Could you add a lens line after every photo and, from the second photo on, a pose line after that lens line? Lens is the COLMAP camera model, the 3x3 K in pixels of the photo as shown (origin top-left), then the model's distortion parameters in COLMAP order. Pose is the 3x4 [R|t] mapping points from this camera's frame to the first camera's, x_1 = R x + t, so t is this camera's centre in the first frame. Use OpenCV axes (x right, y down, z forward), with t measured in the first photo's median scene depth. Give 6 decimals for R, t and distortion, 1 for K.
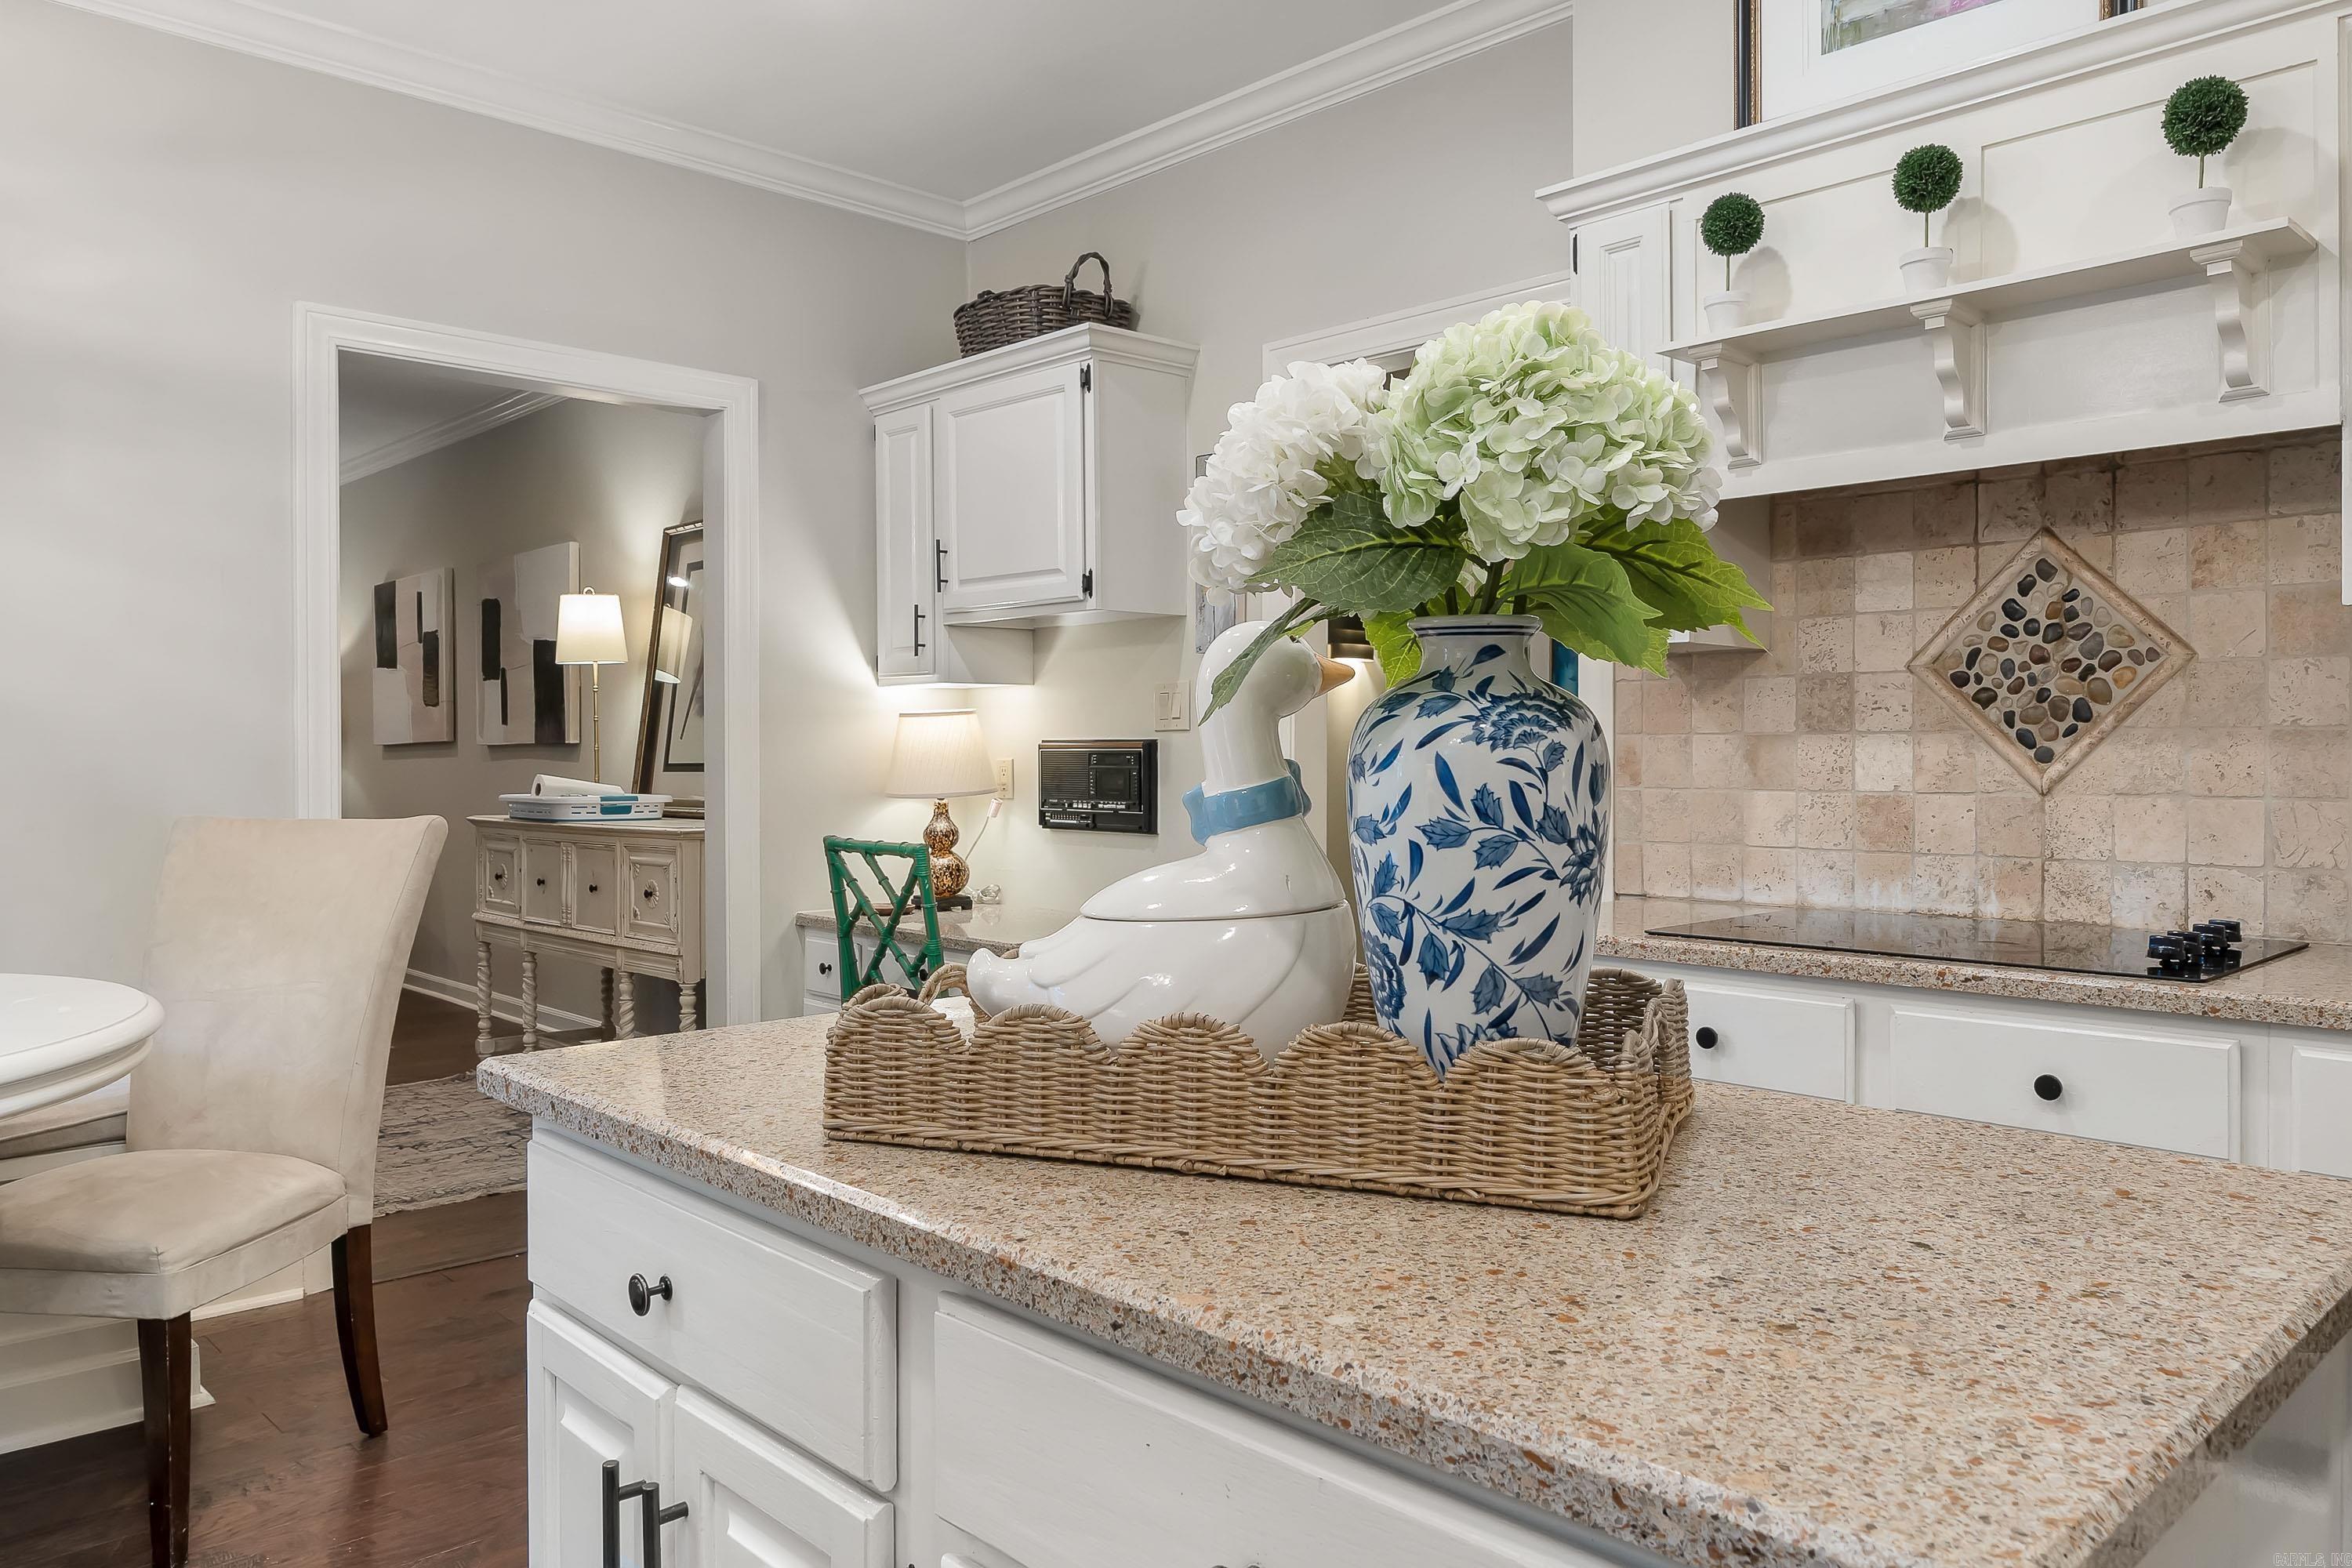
lens RADIAL K [[1648.5, 0, 1209.0], [0, 1648.5, 777.3], [0, 0, 1]] dist [-0.008472, 0.002271]
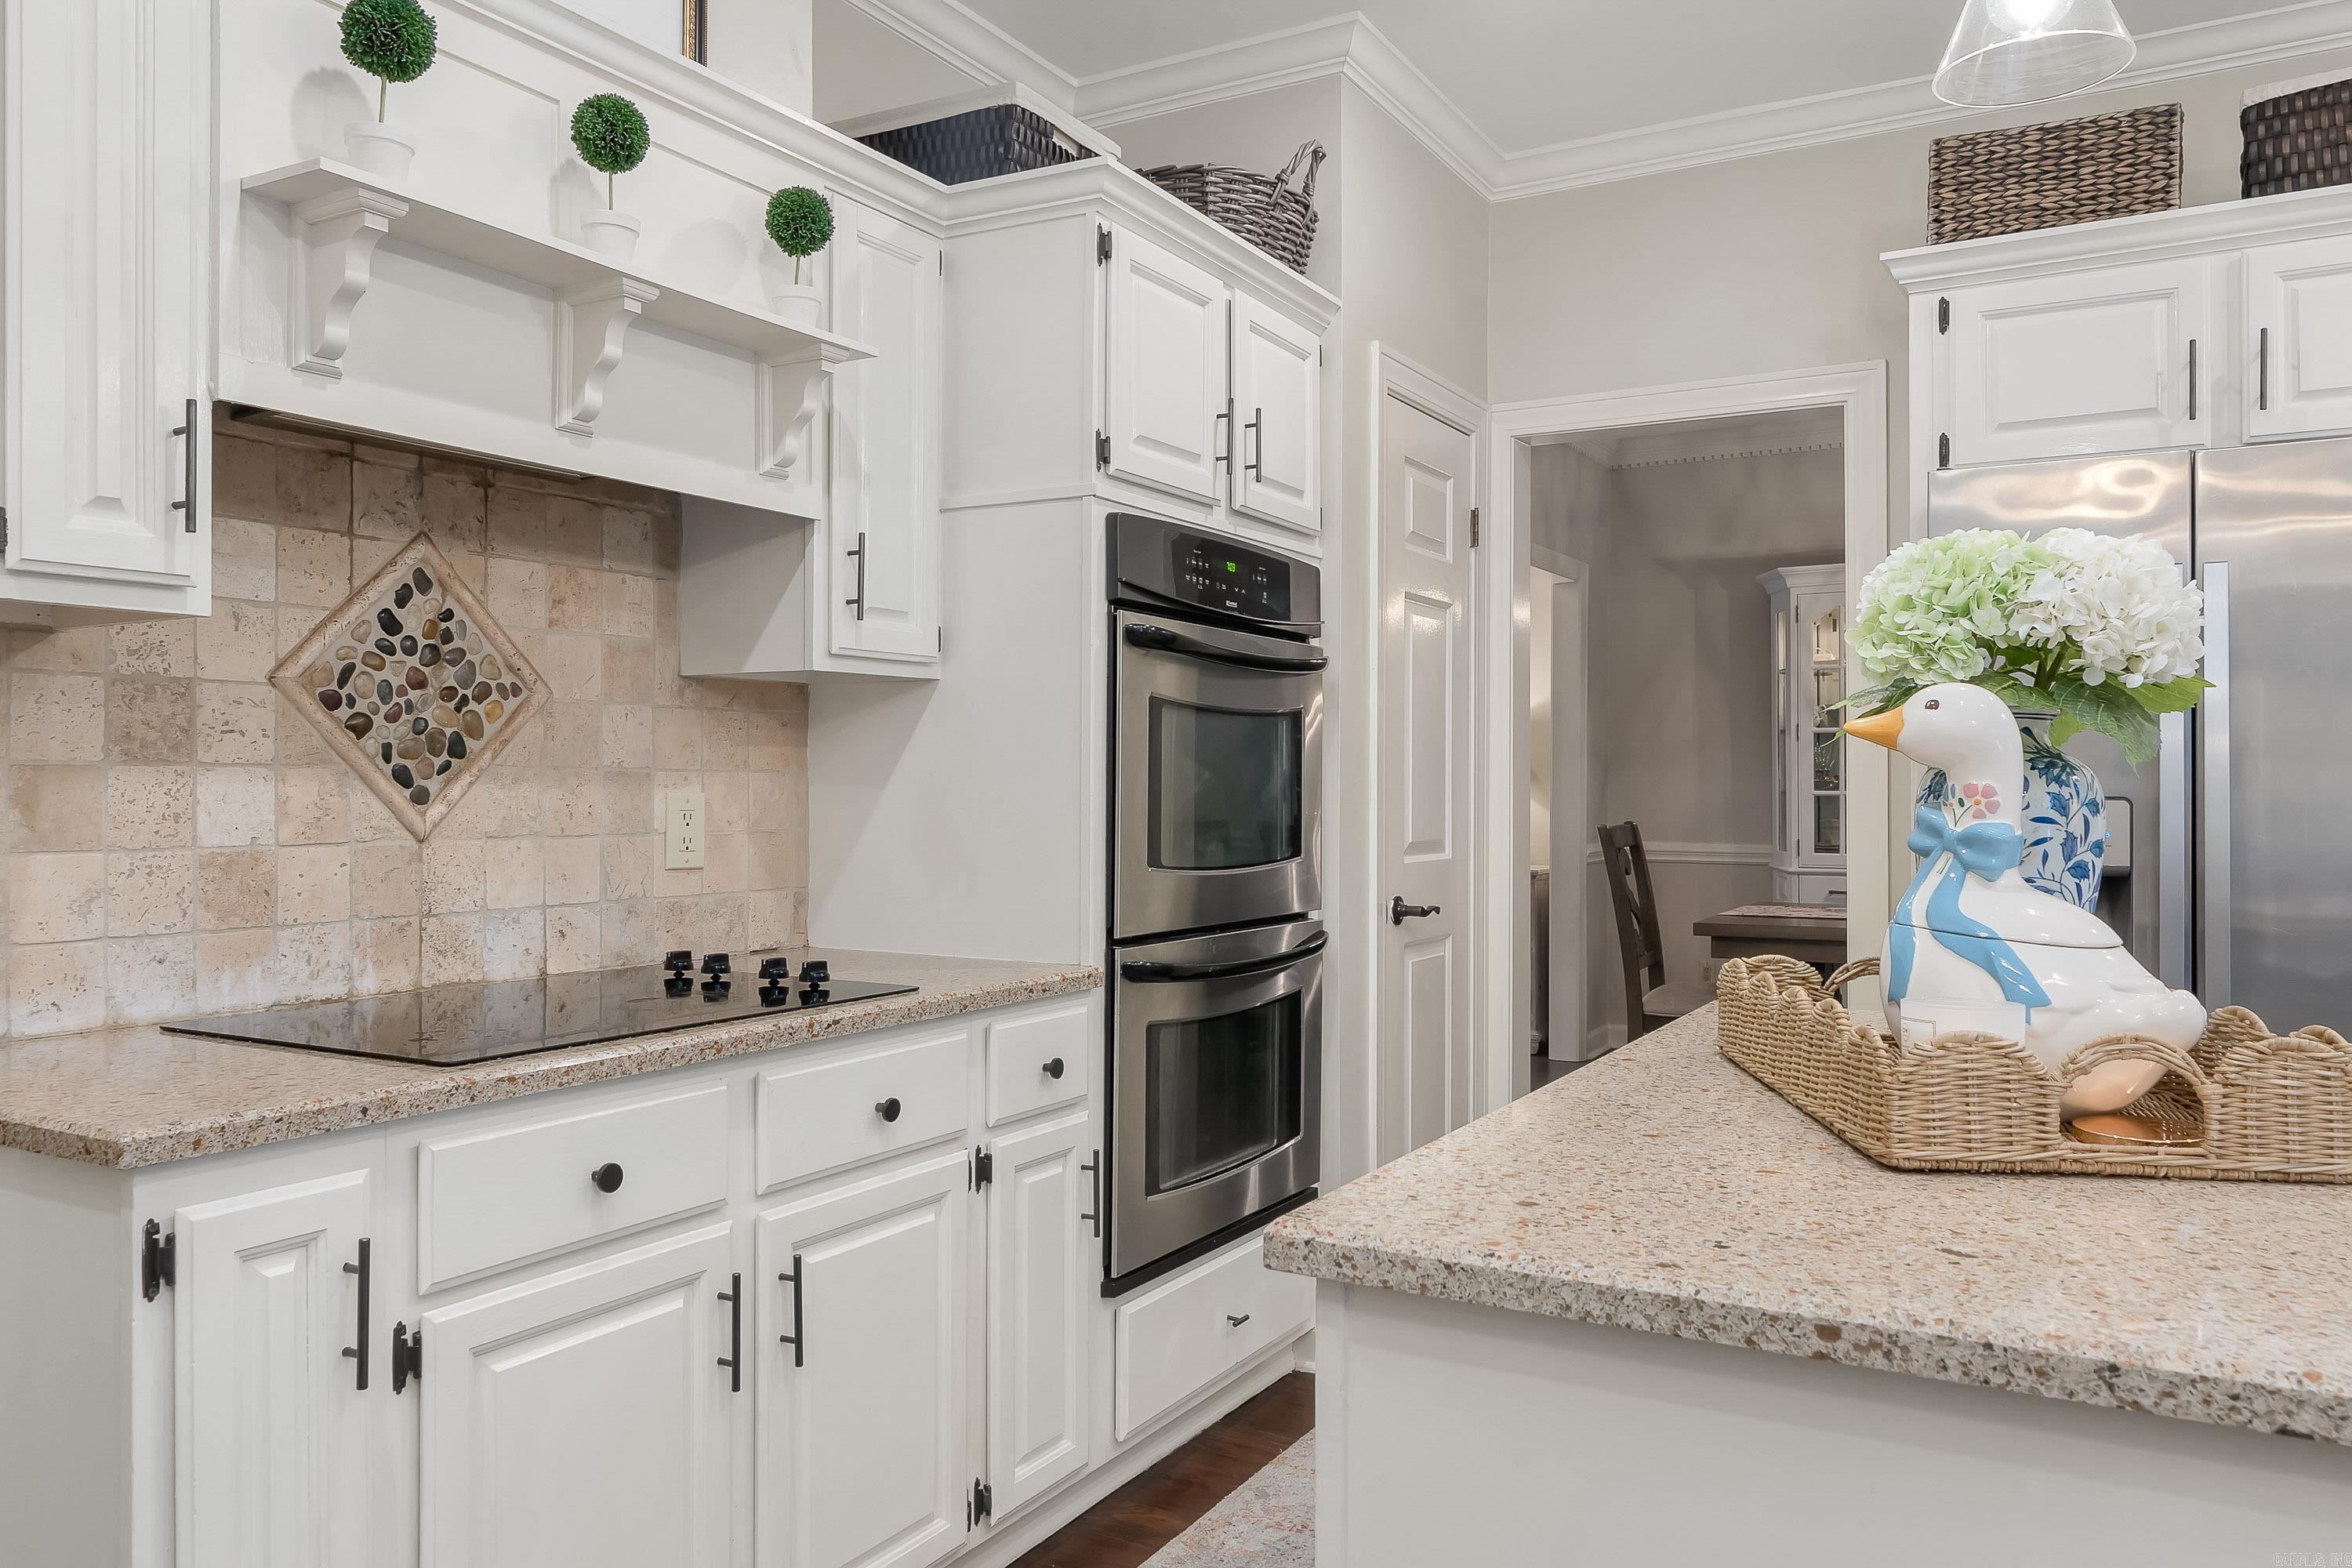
lens RADIAL K [[1648.5, 0, 1209.0], [0, 1648.5, 777.3], [0, 0, 1]] dist [-0.008472, 0.002271]
pose [[-0.282796, 0.006801, 0.959156, -0.431034], [0.012041, 0.999921, -0.003540, -0.014762], [-0.959104, 0.010548, -0.282856, 0.836091]]
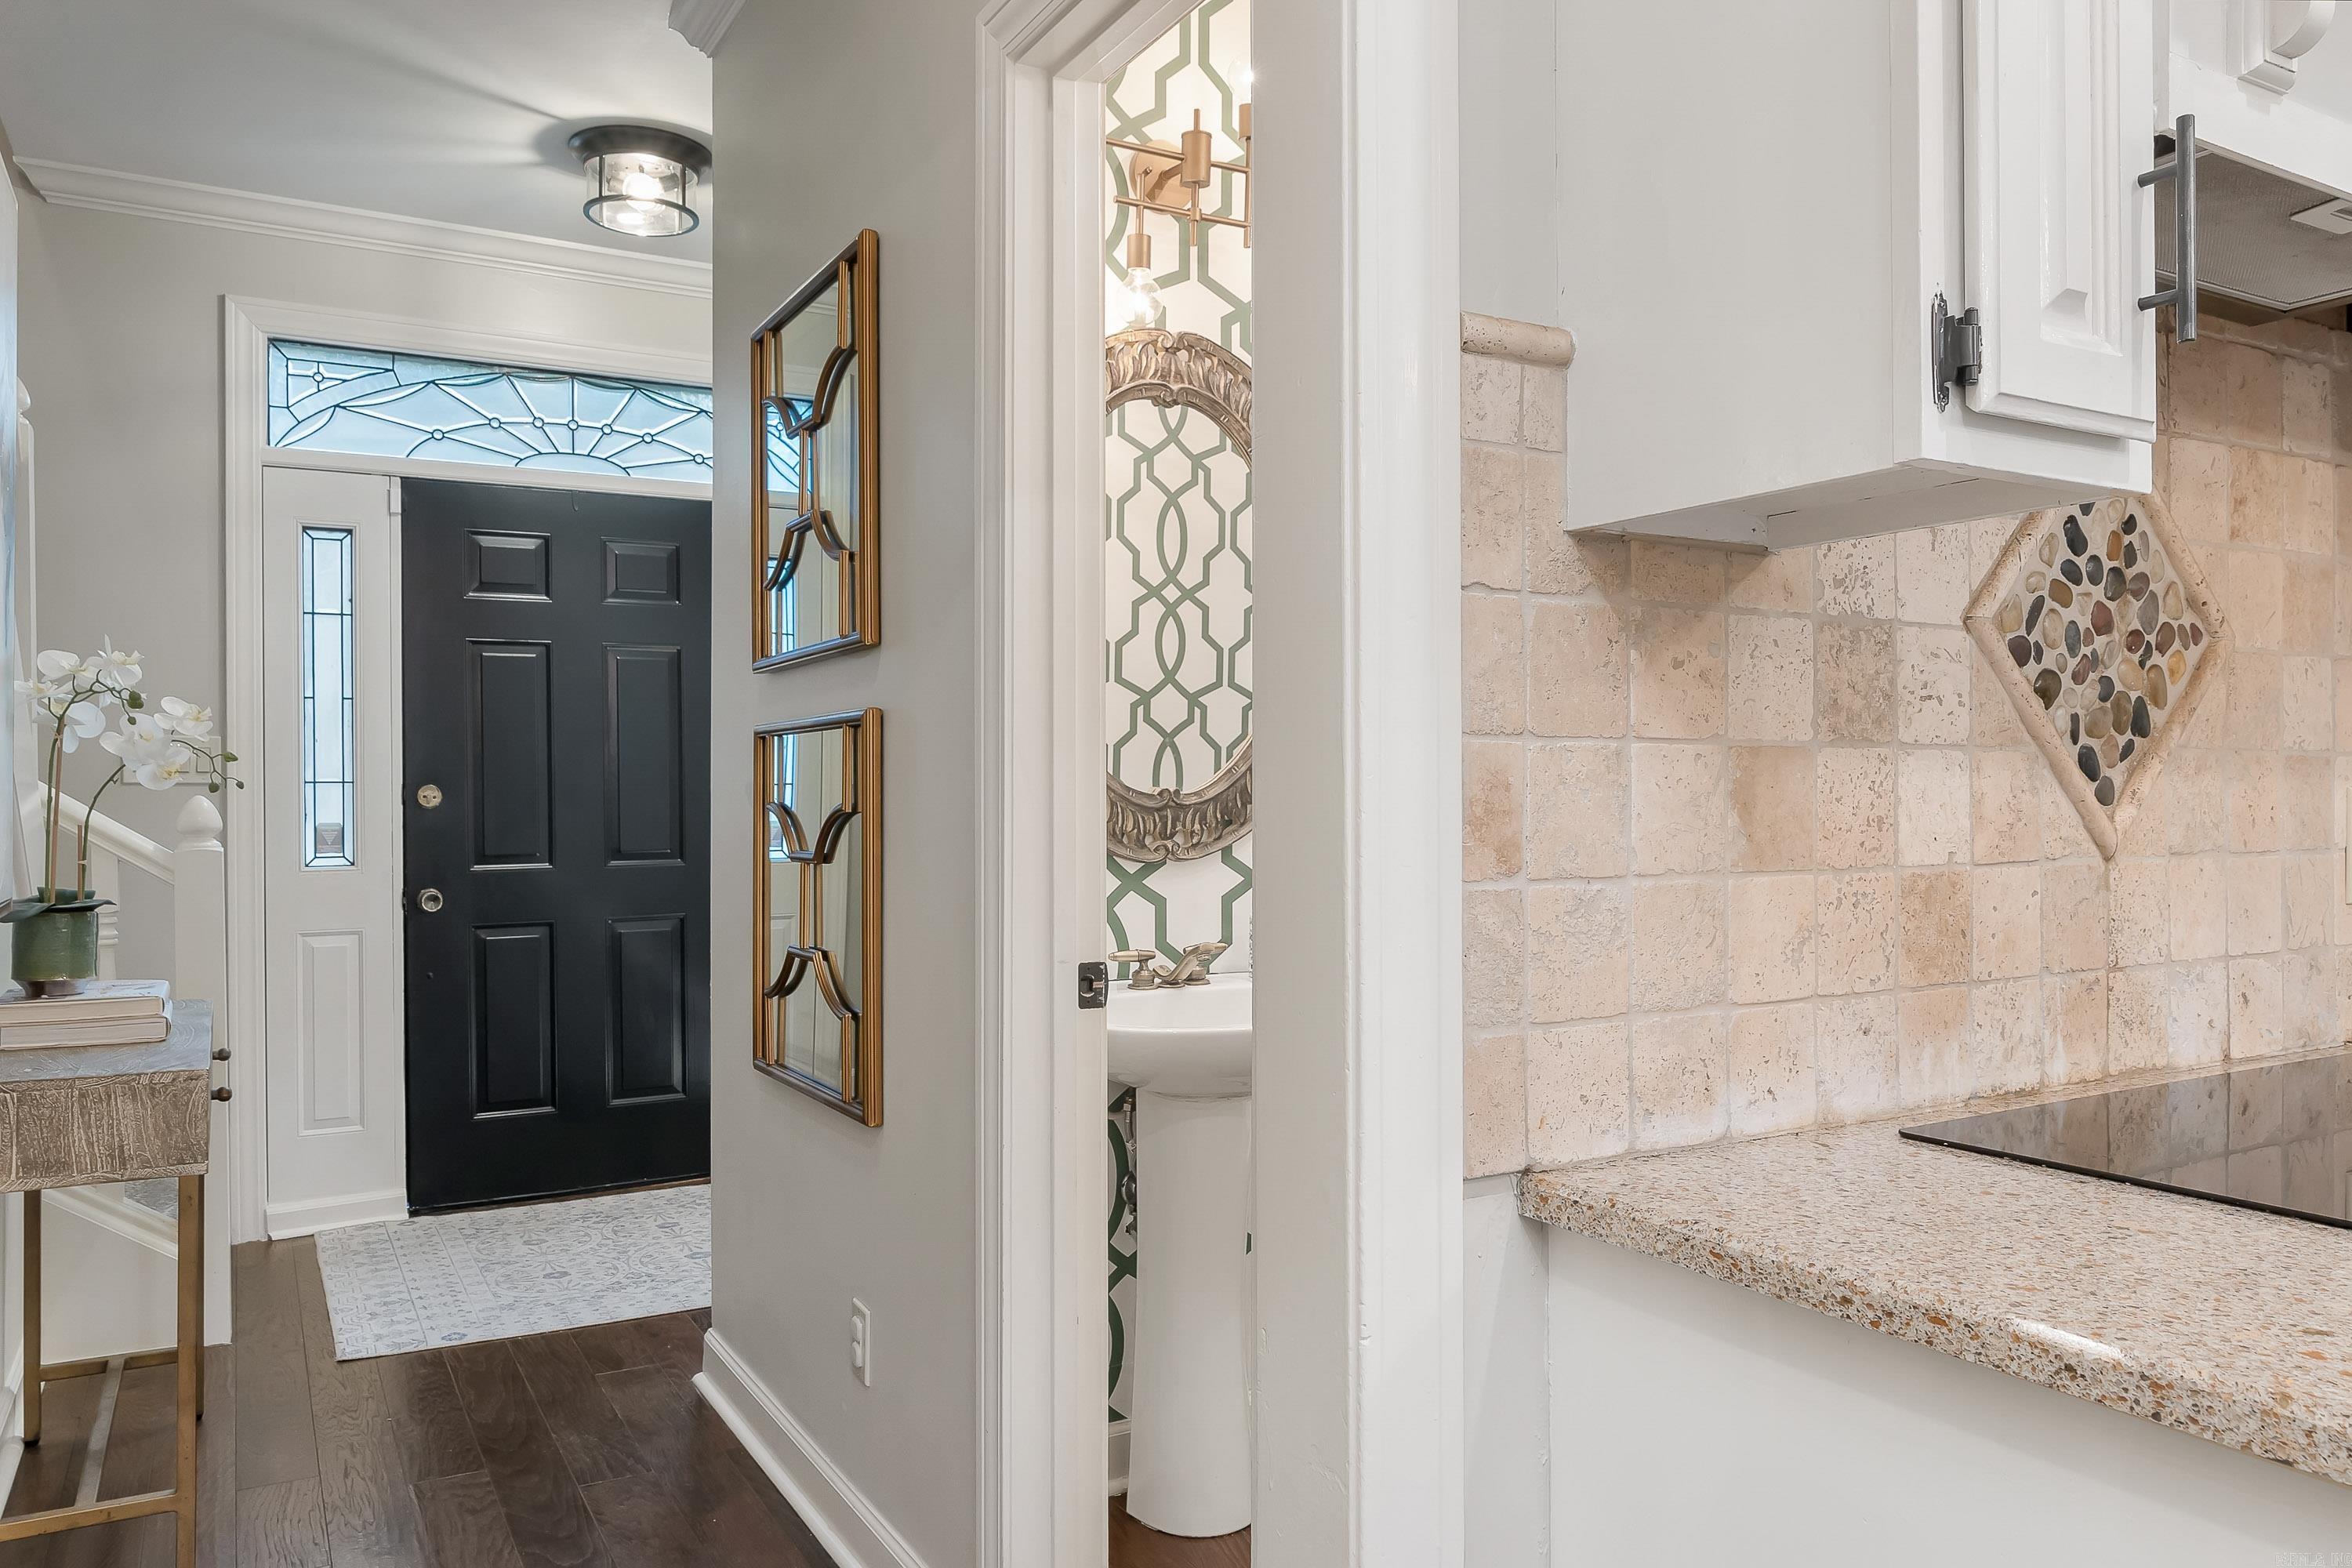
lens RADIAL K [[1648.5, 0, 1209.0], [0, 1648.5, 777.3], [0, 0, 1]] dist [-0.008472, 0.002271]
pose [[0.245996, 0.004690, 0.969260, -0.134374], [0.012350, 0.999892, -0.007972, -0.017505], [-0.969192, 0.013931, 0.245911, 1.149291]]
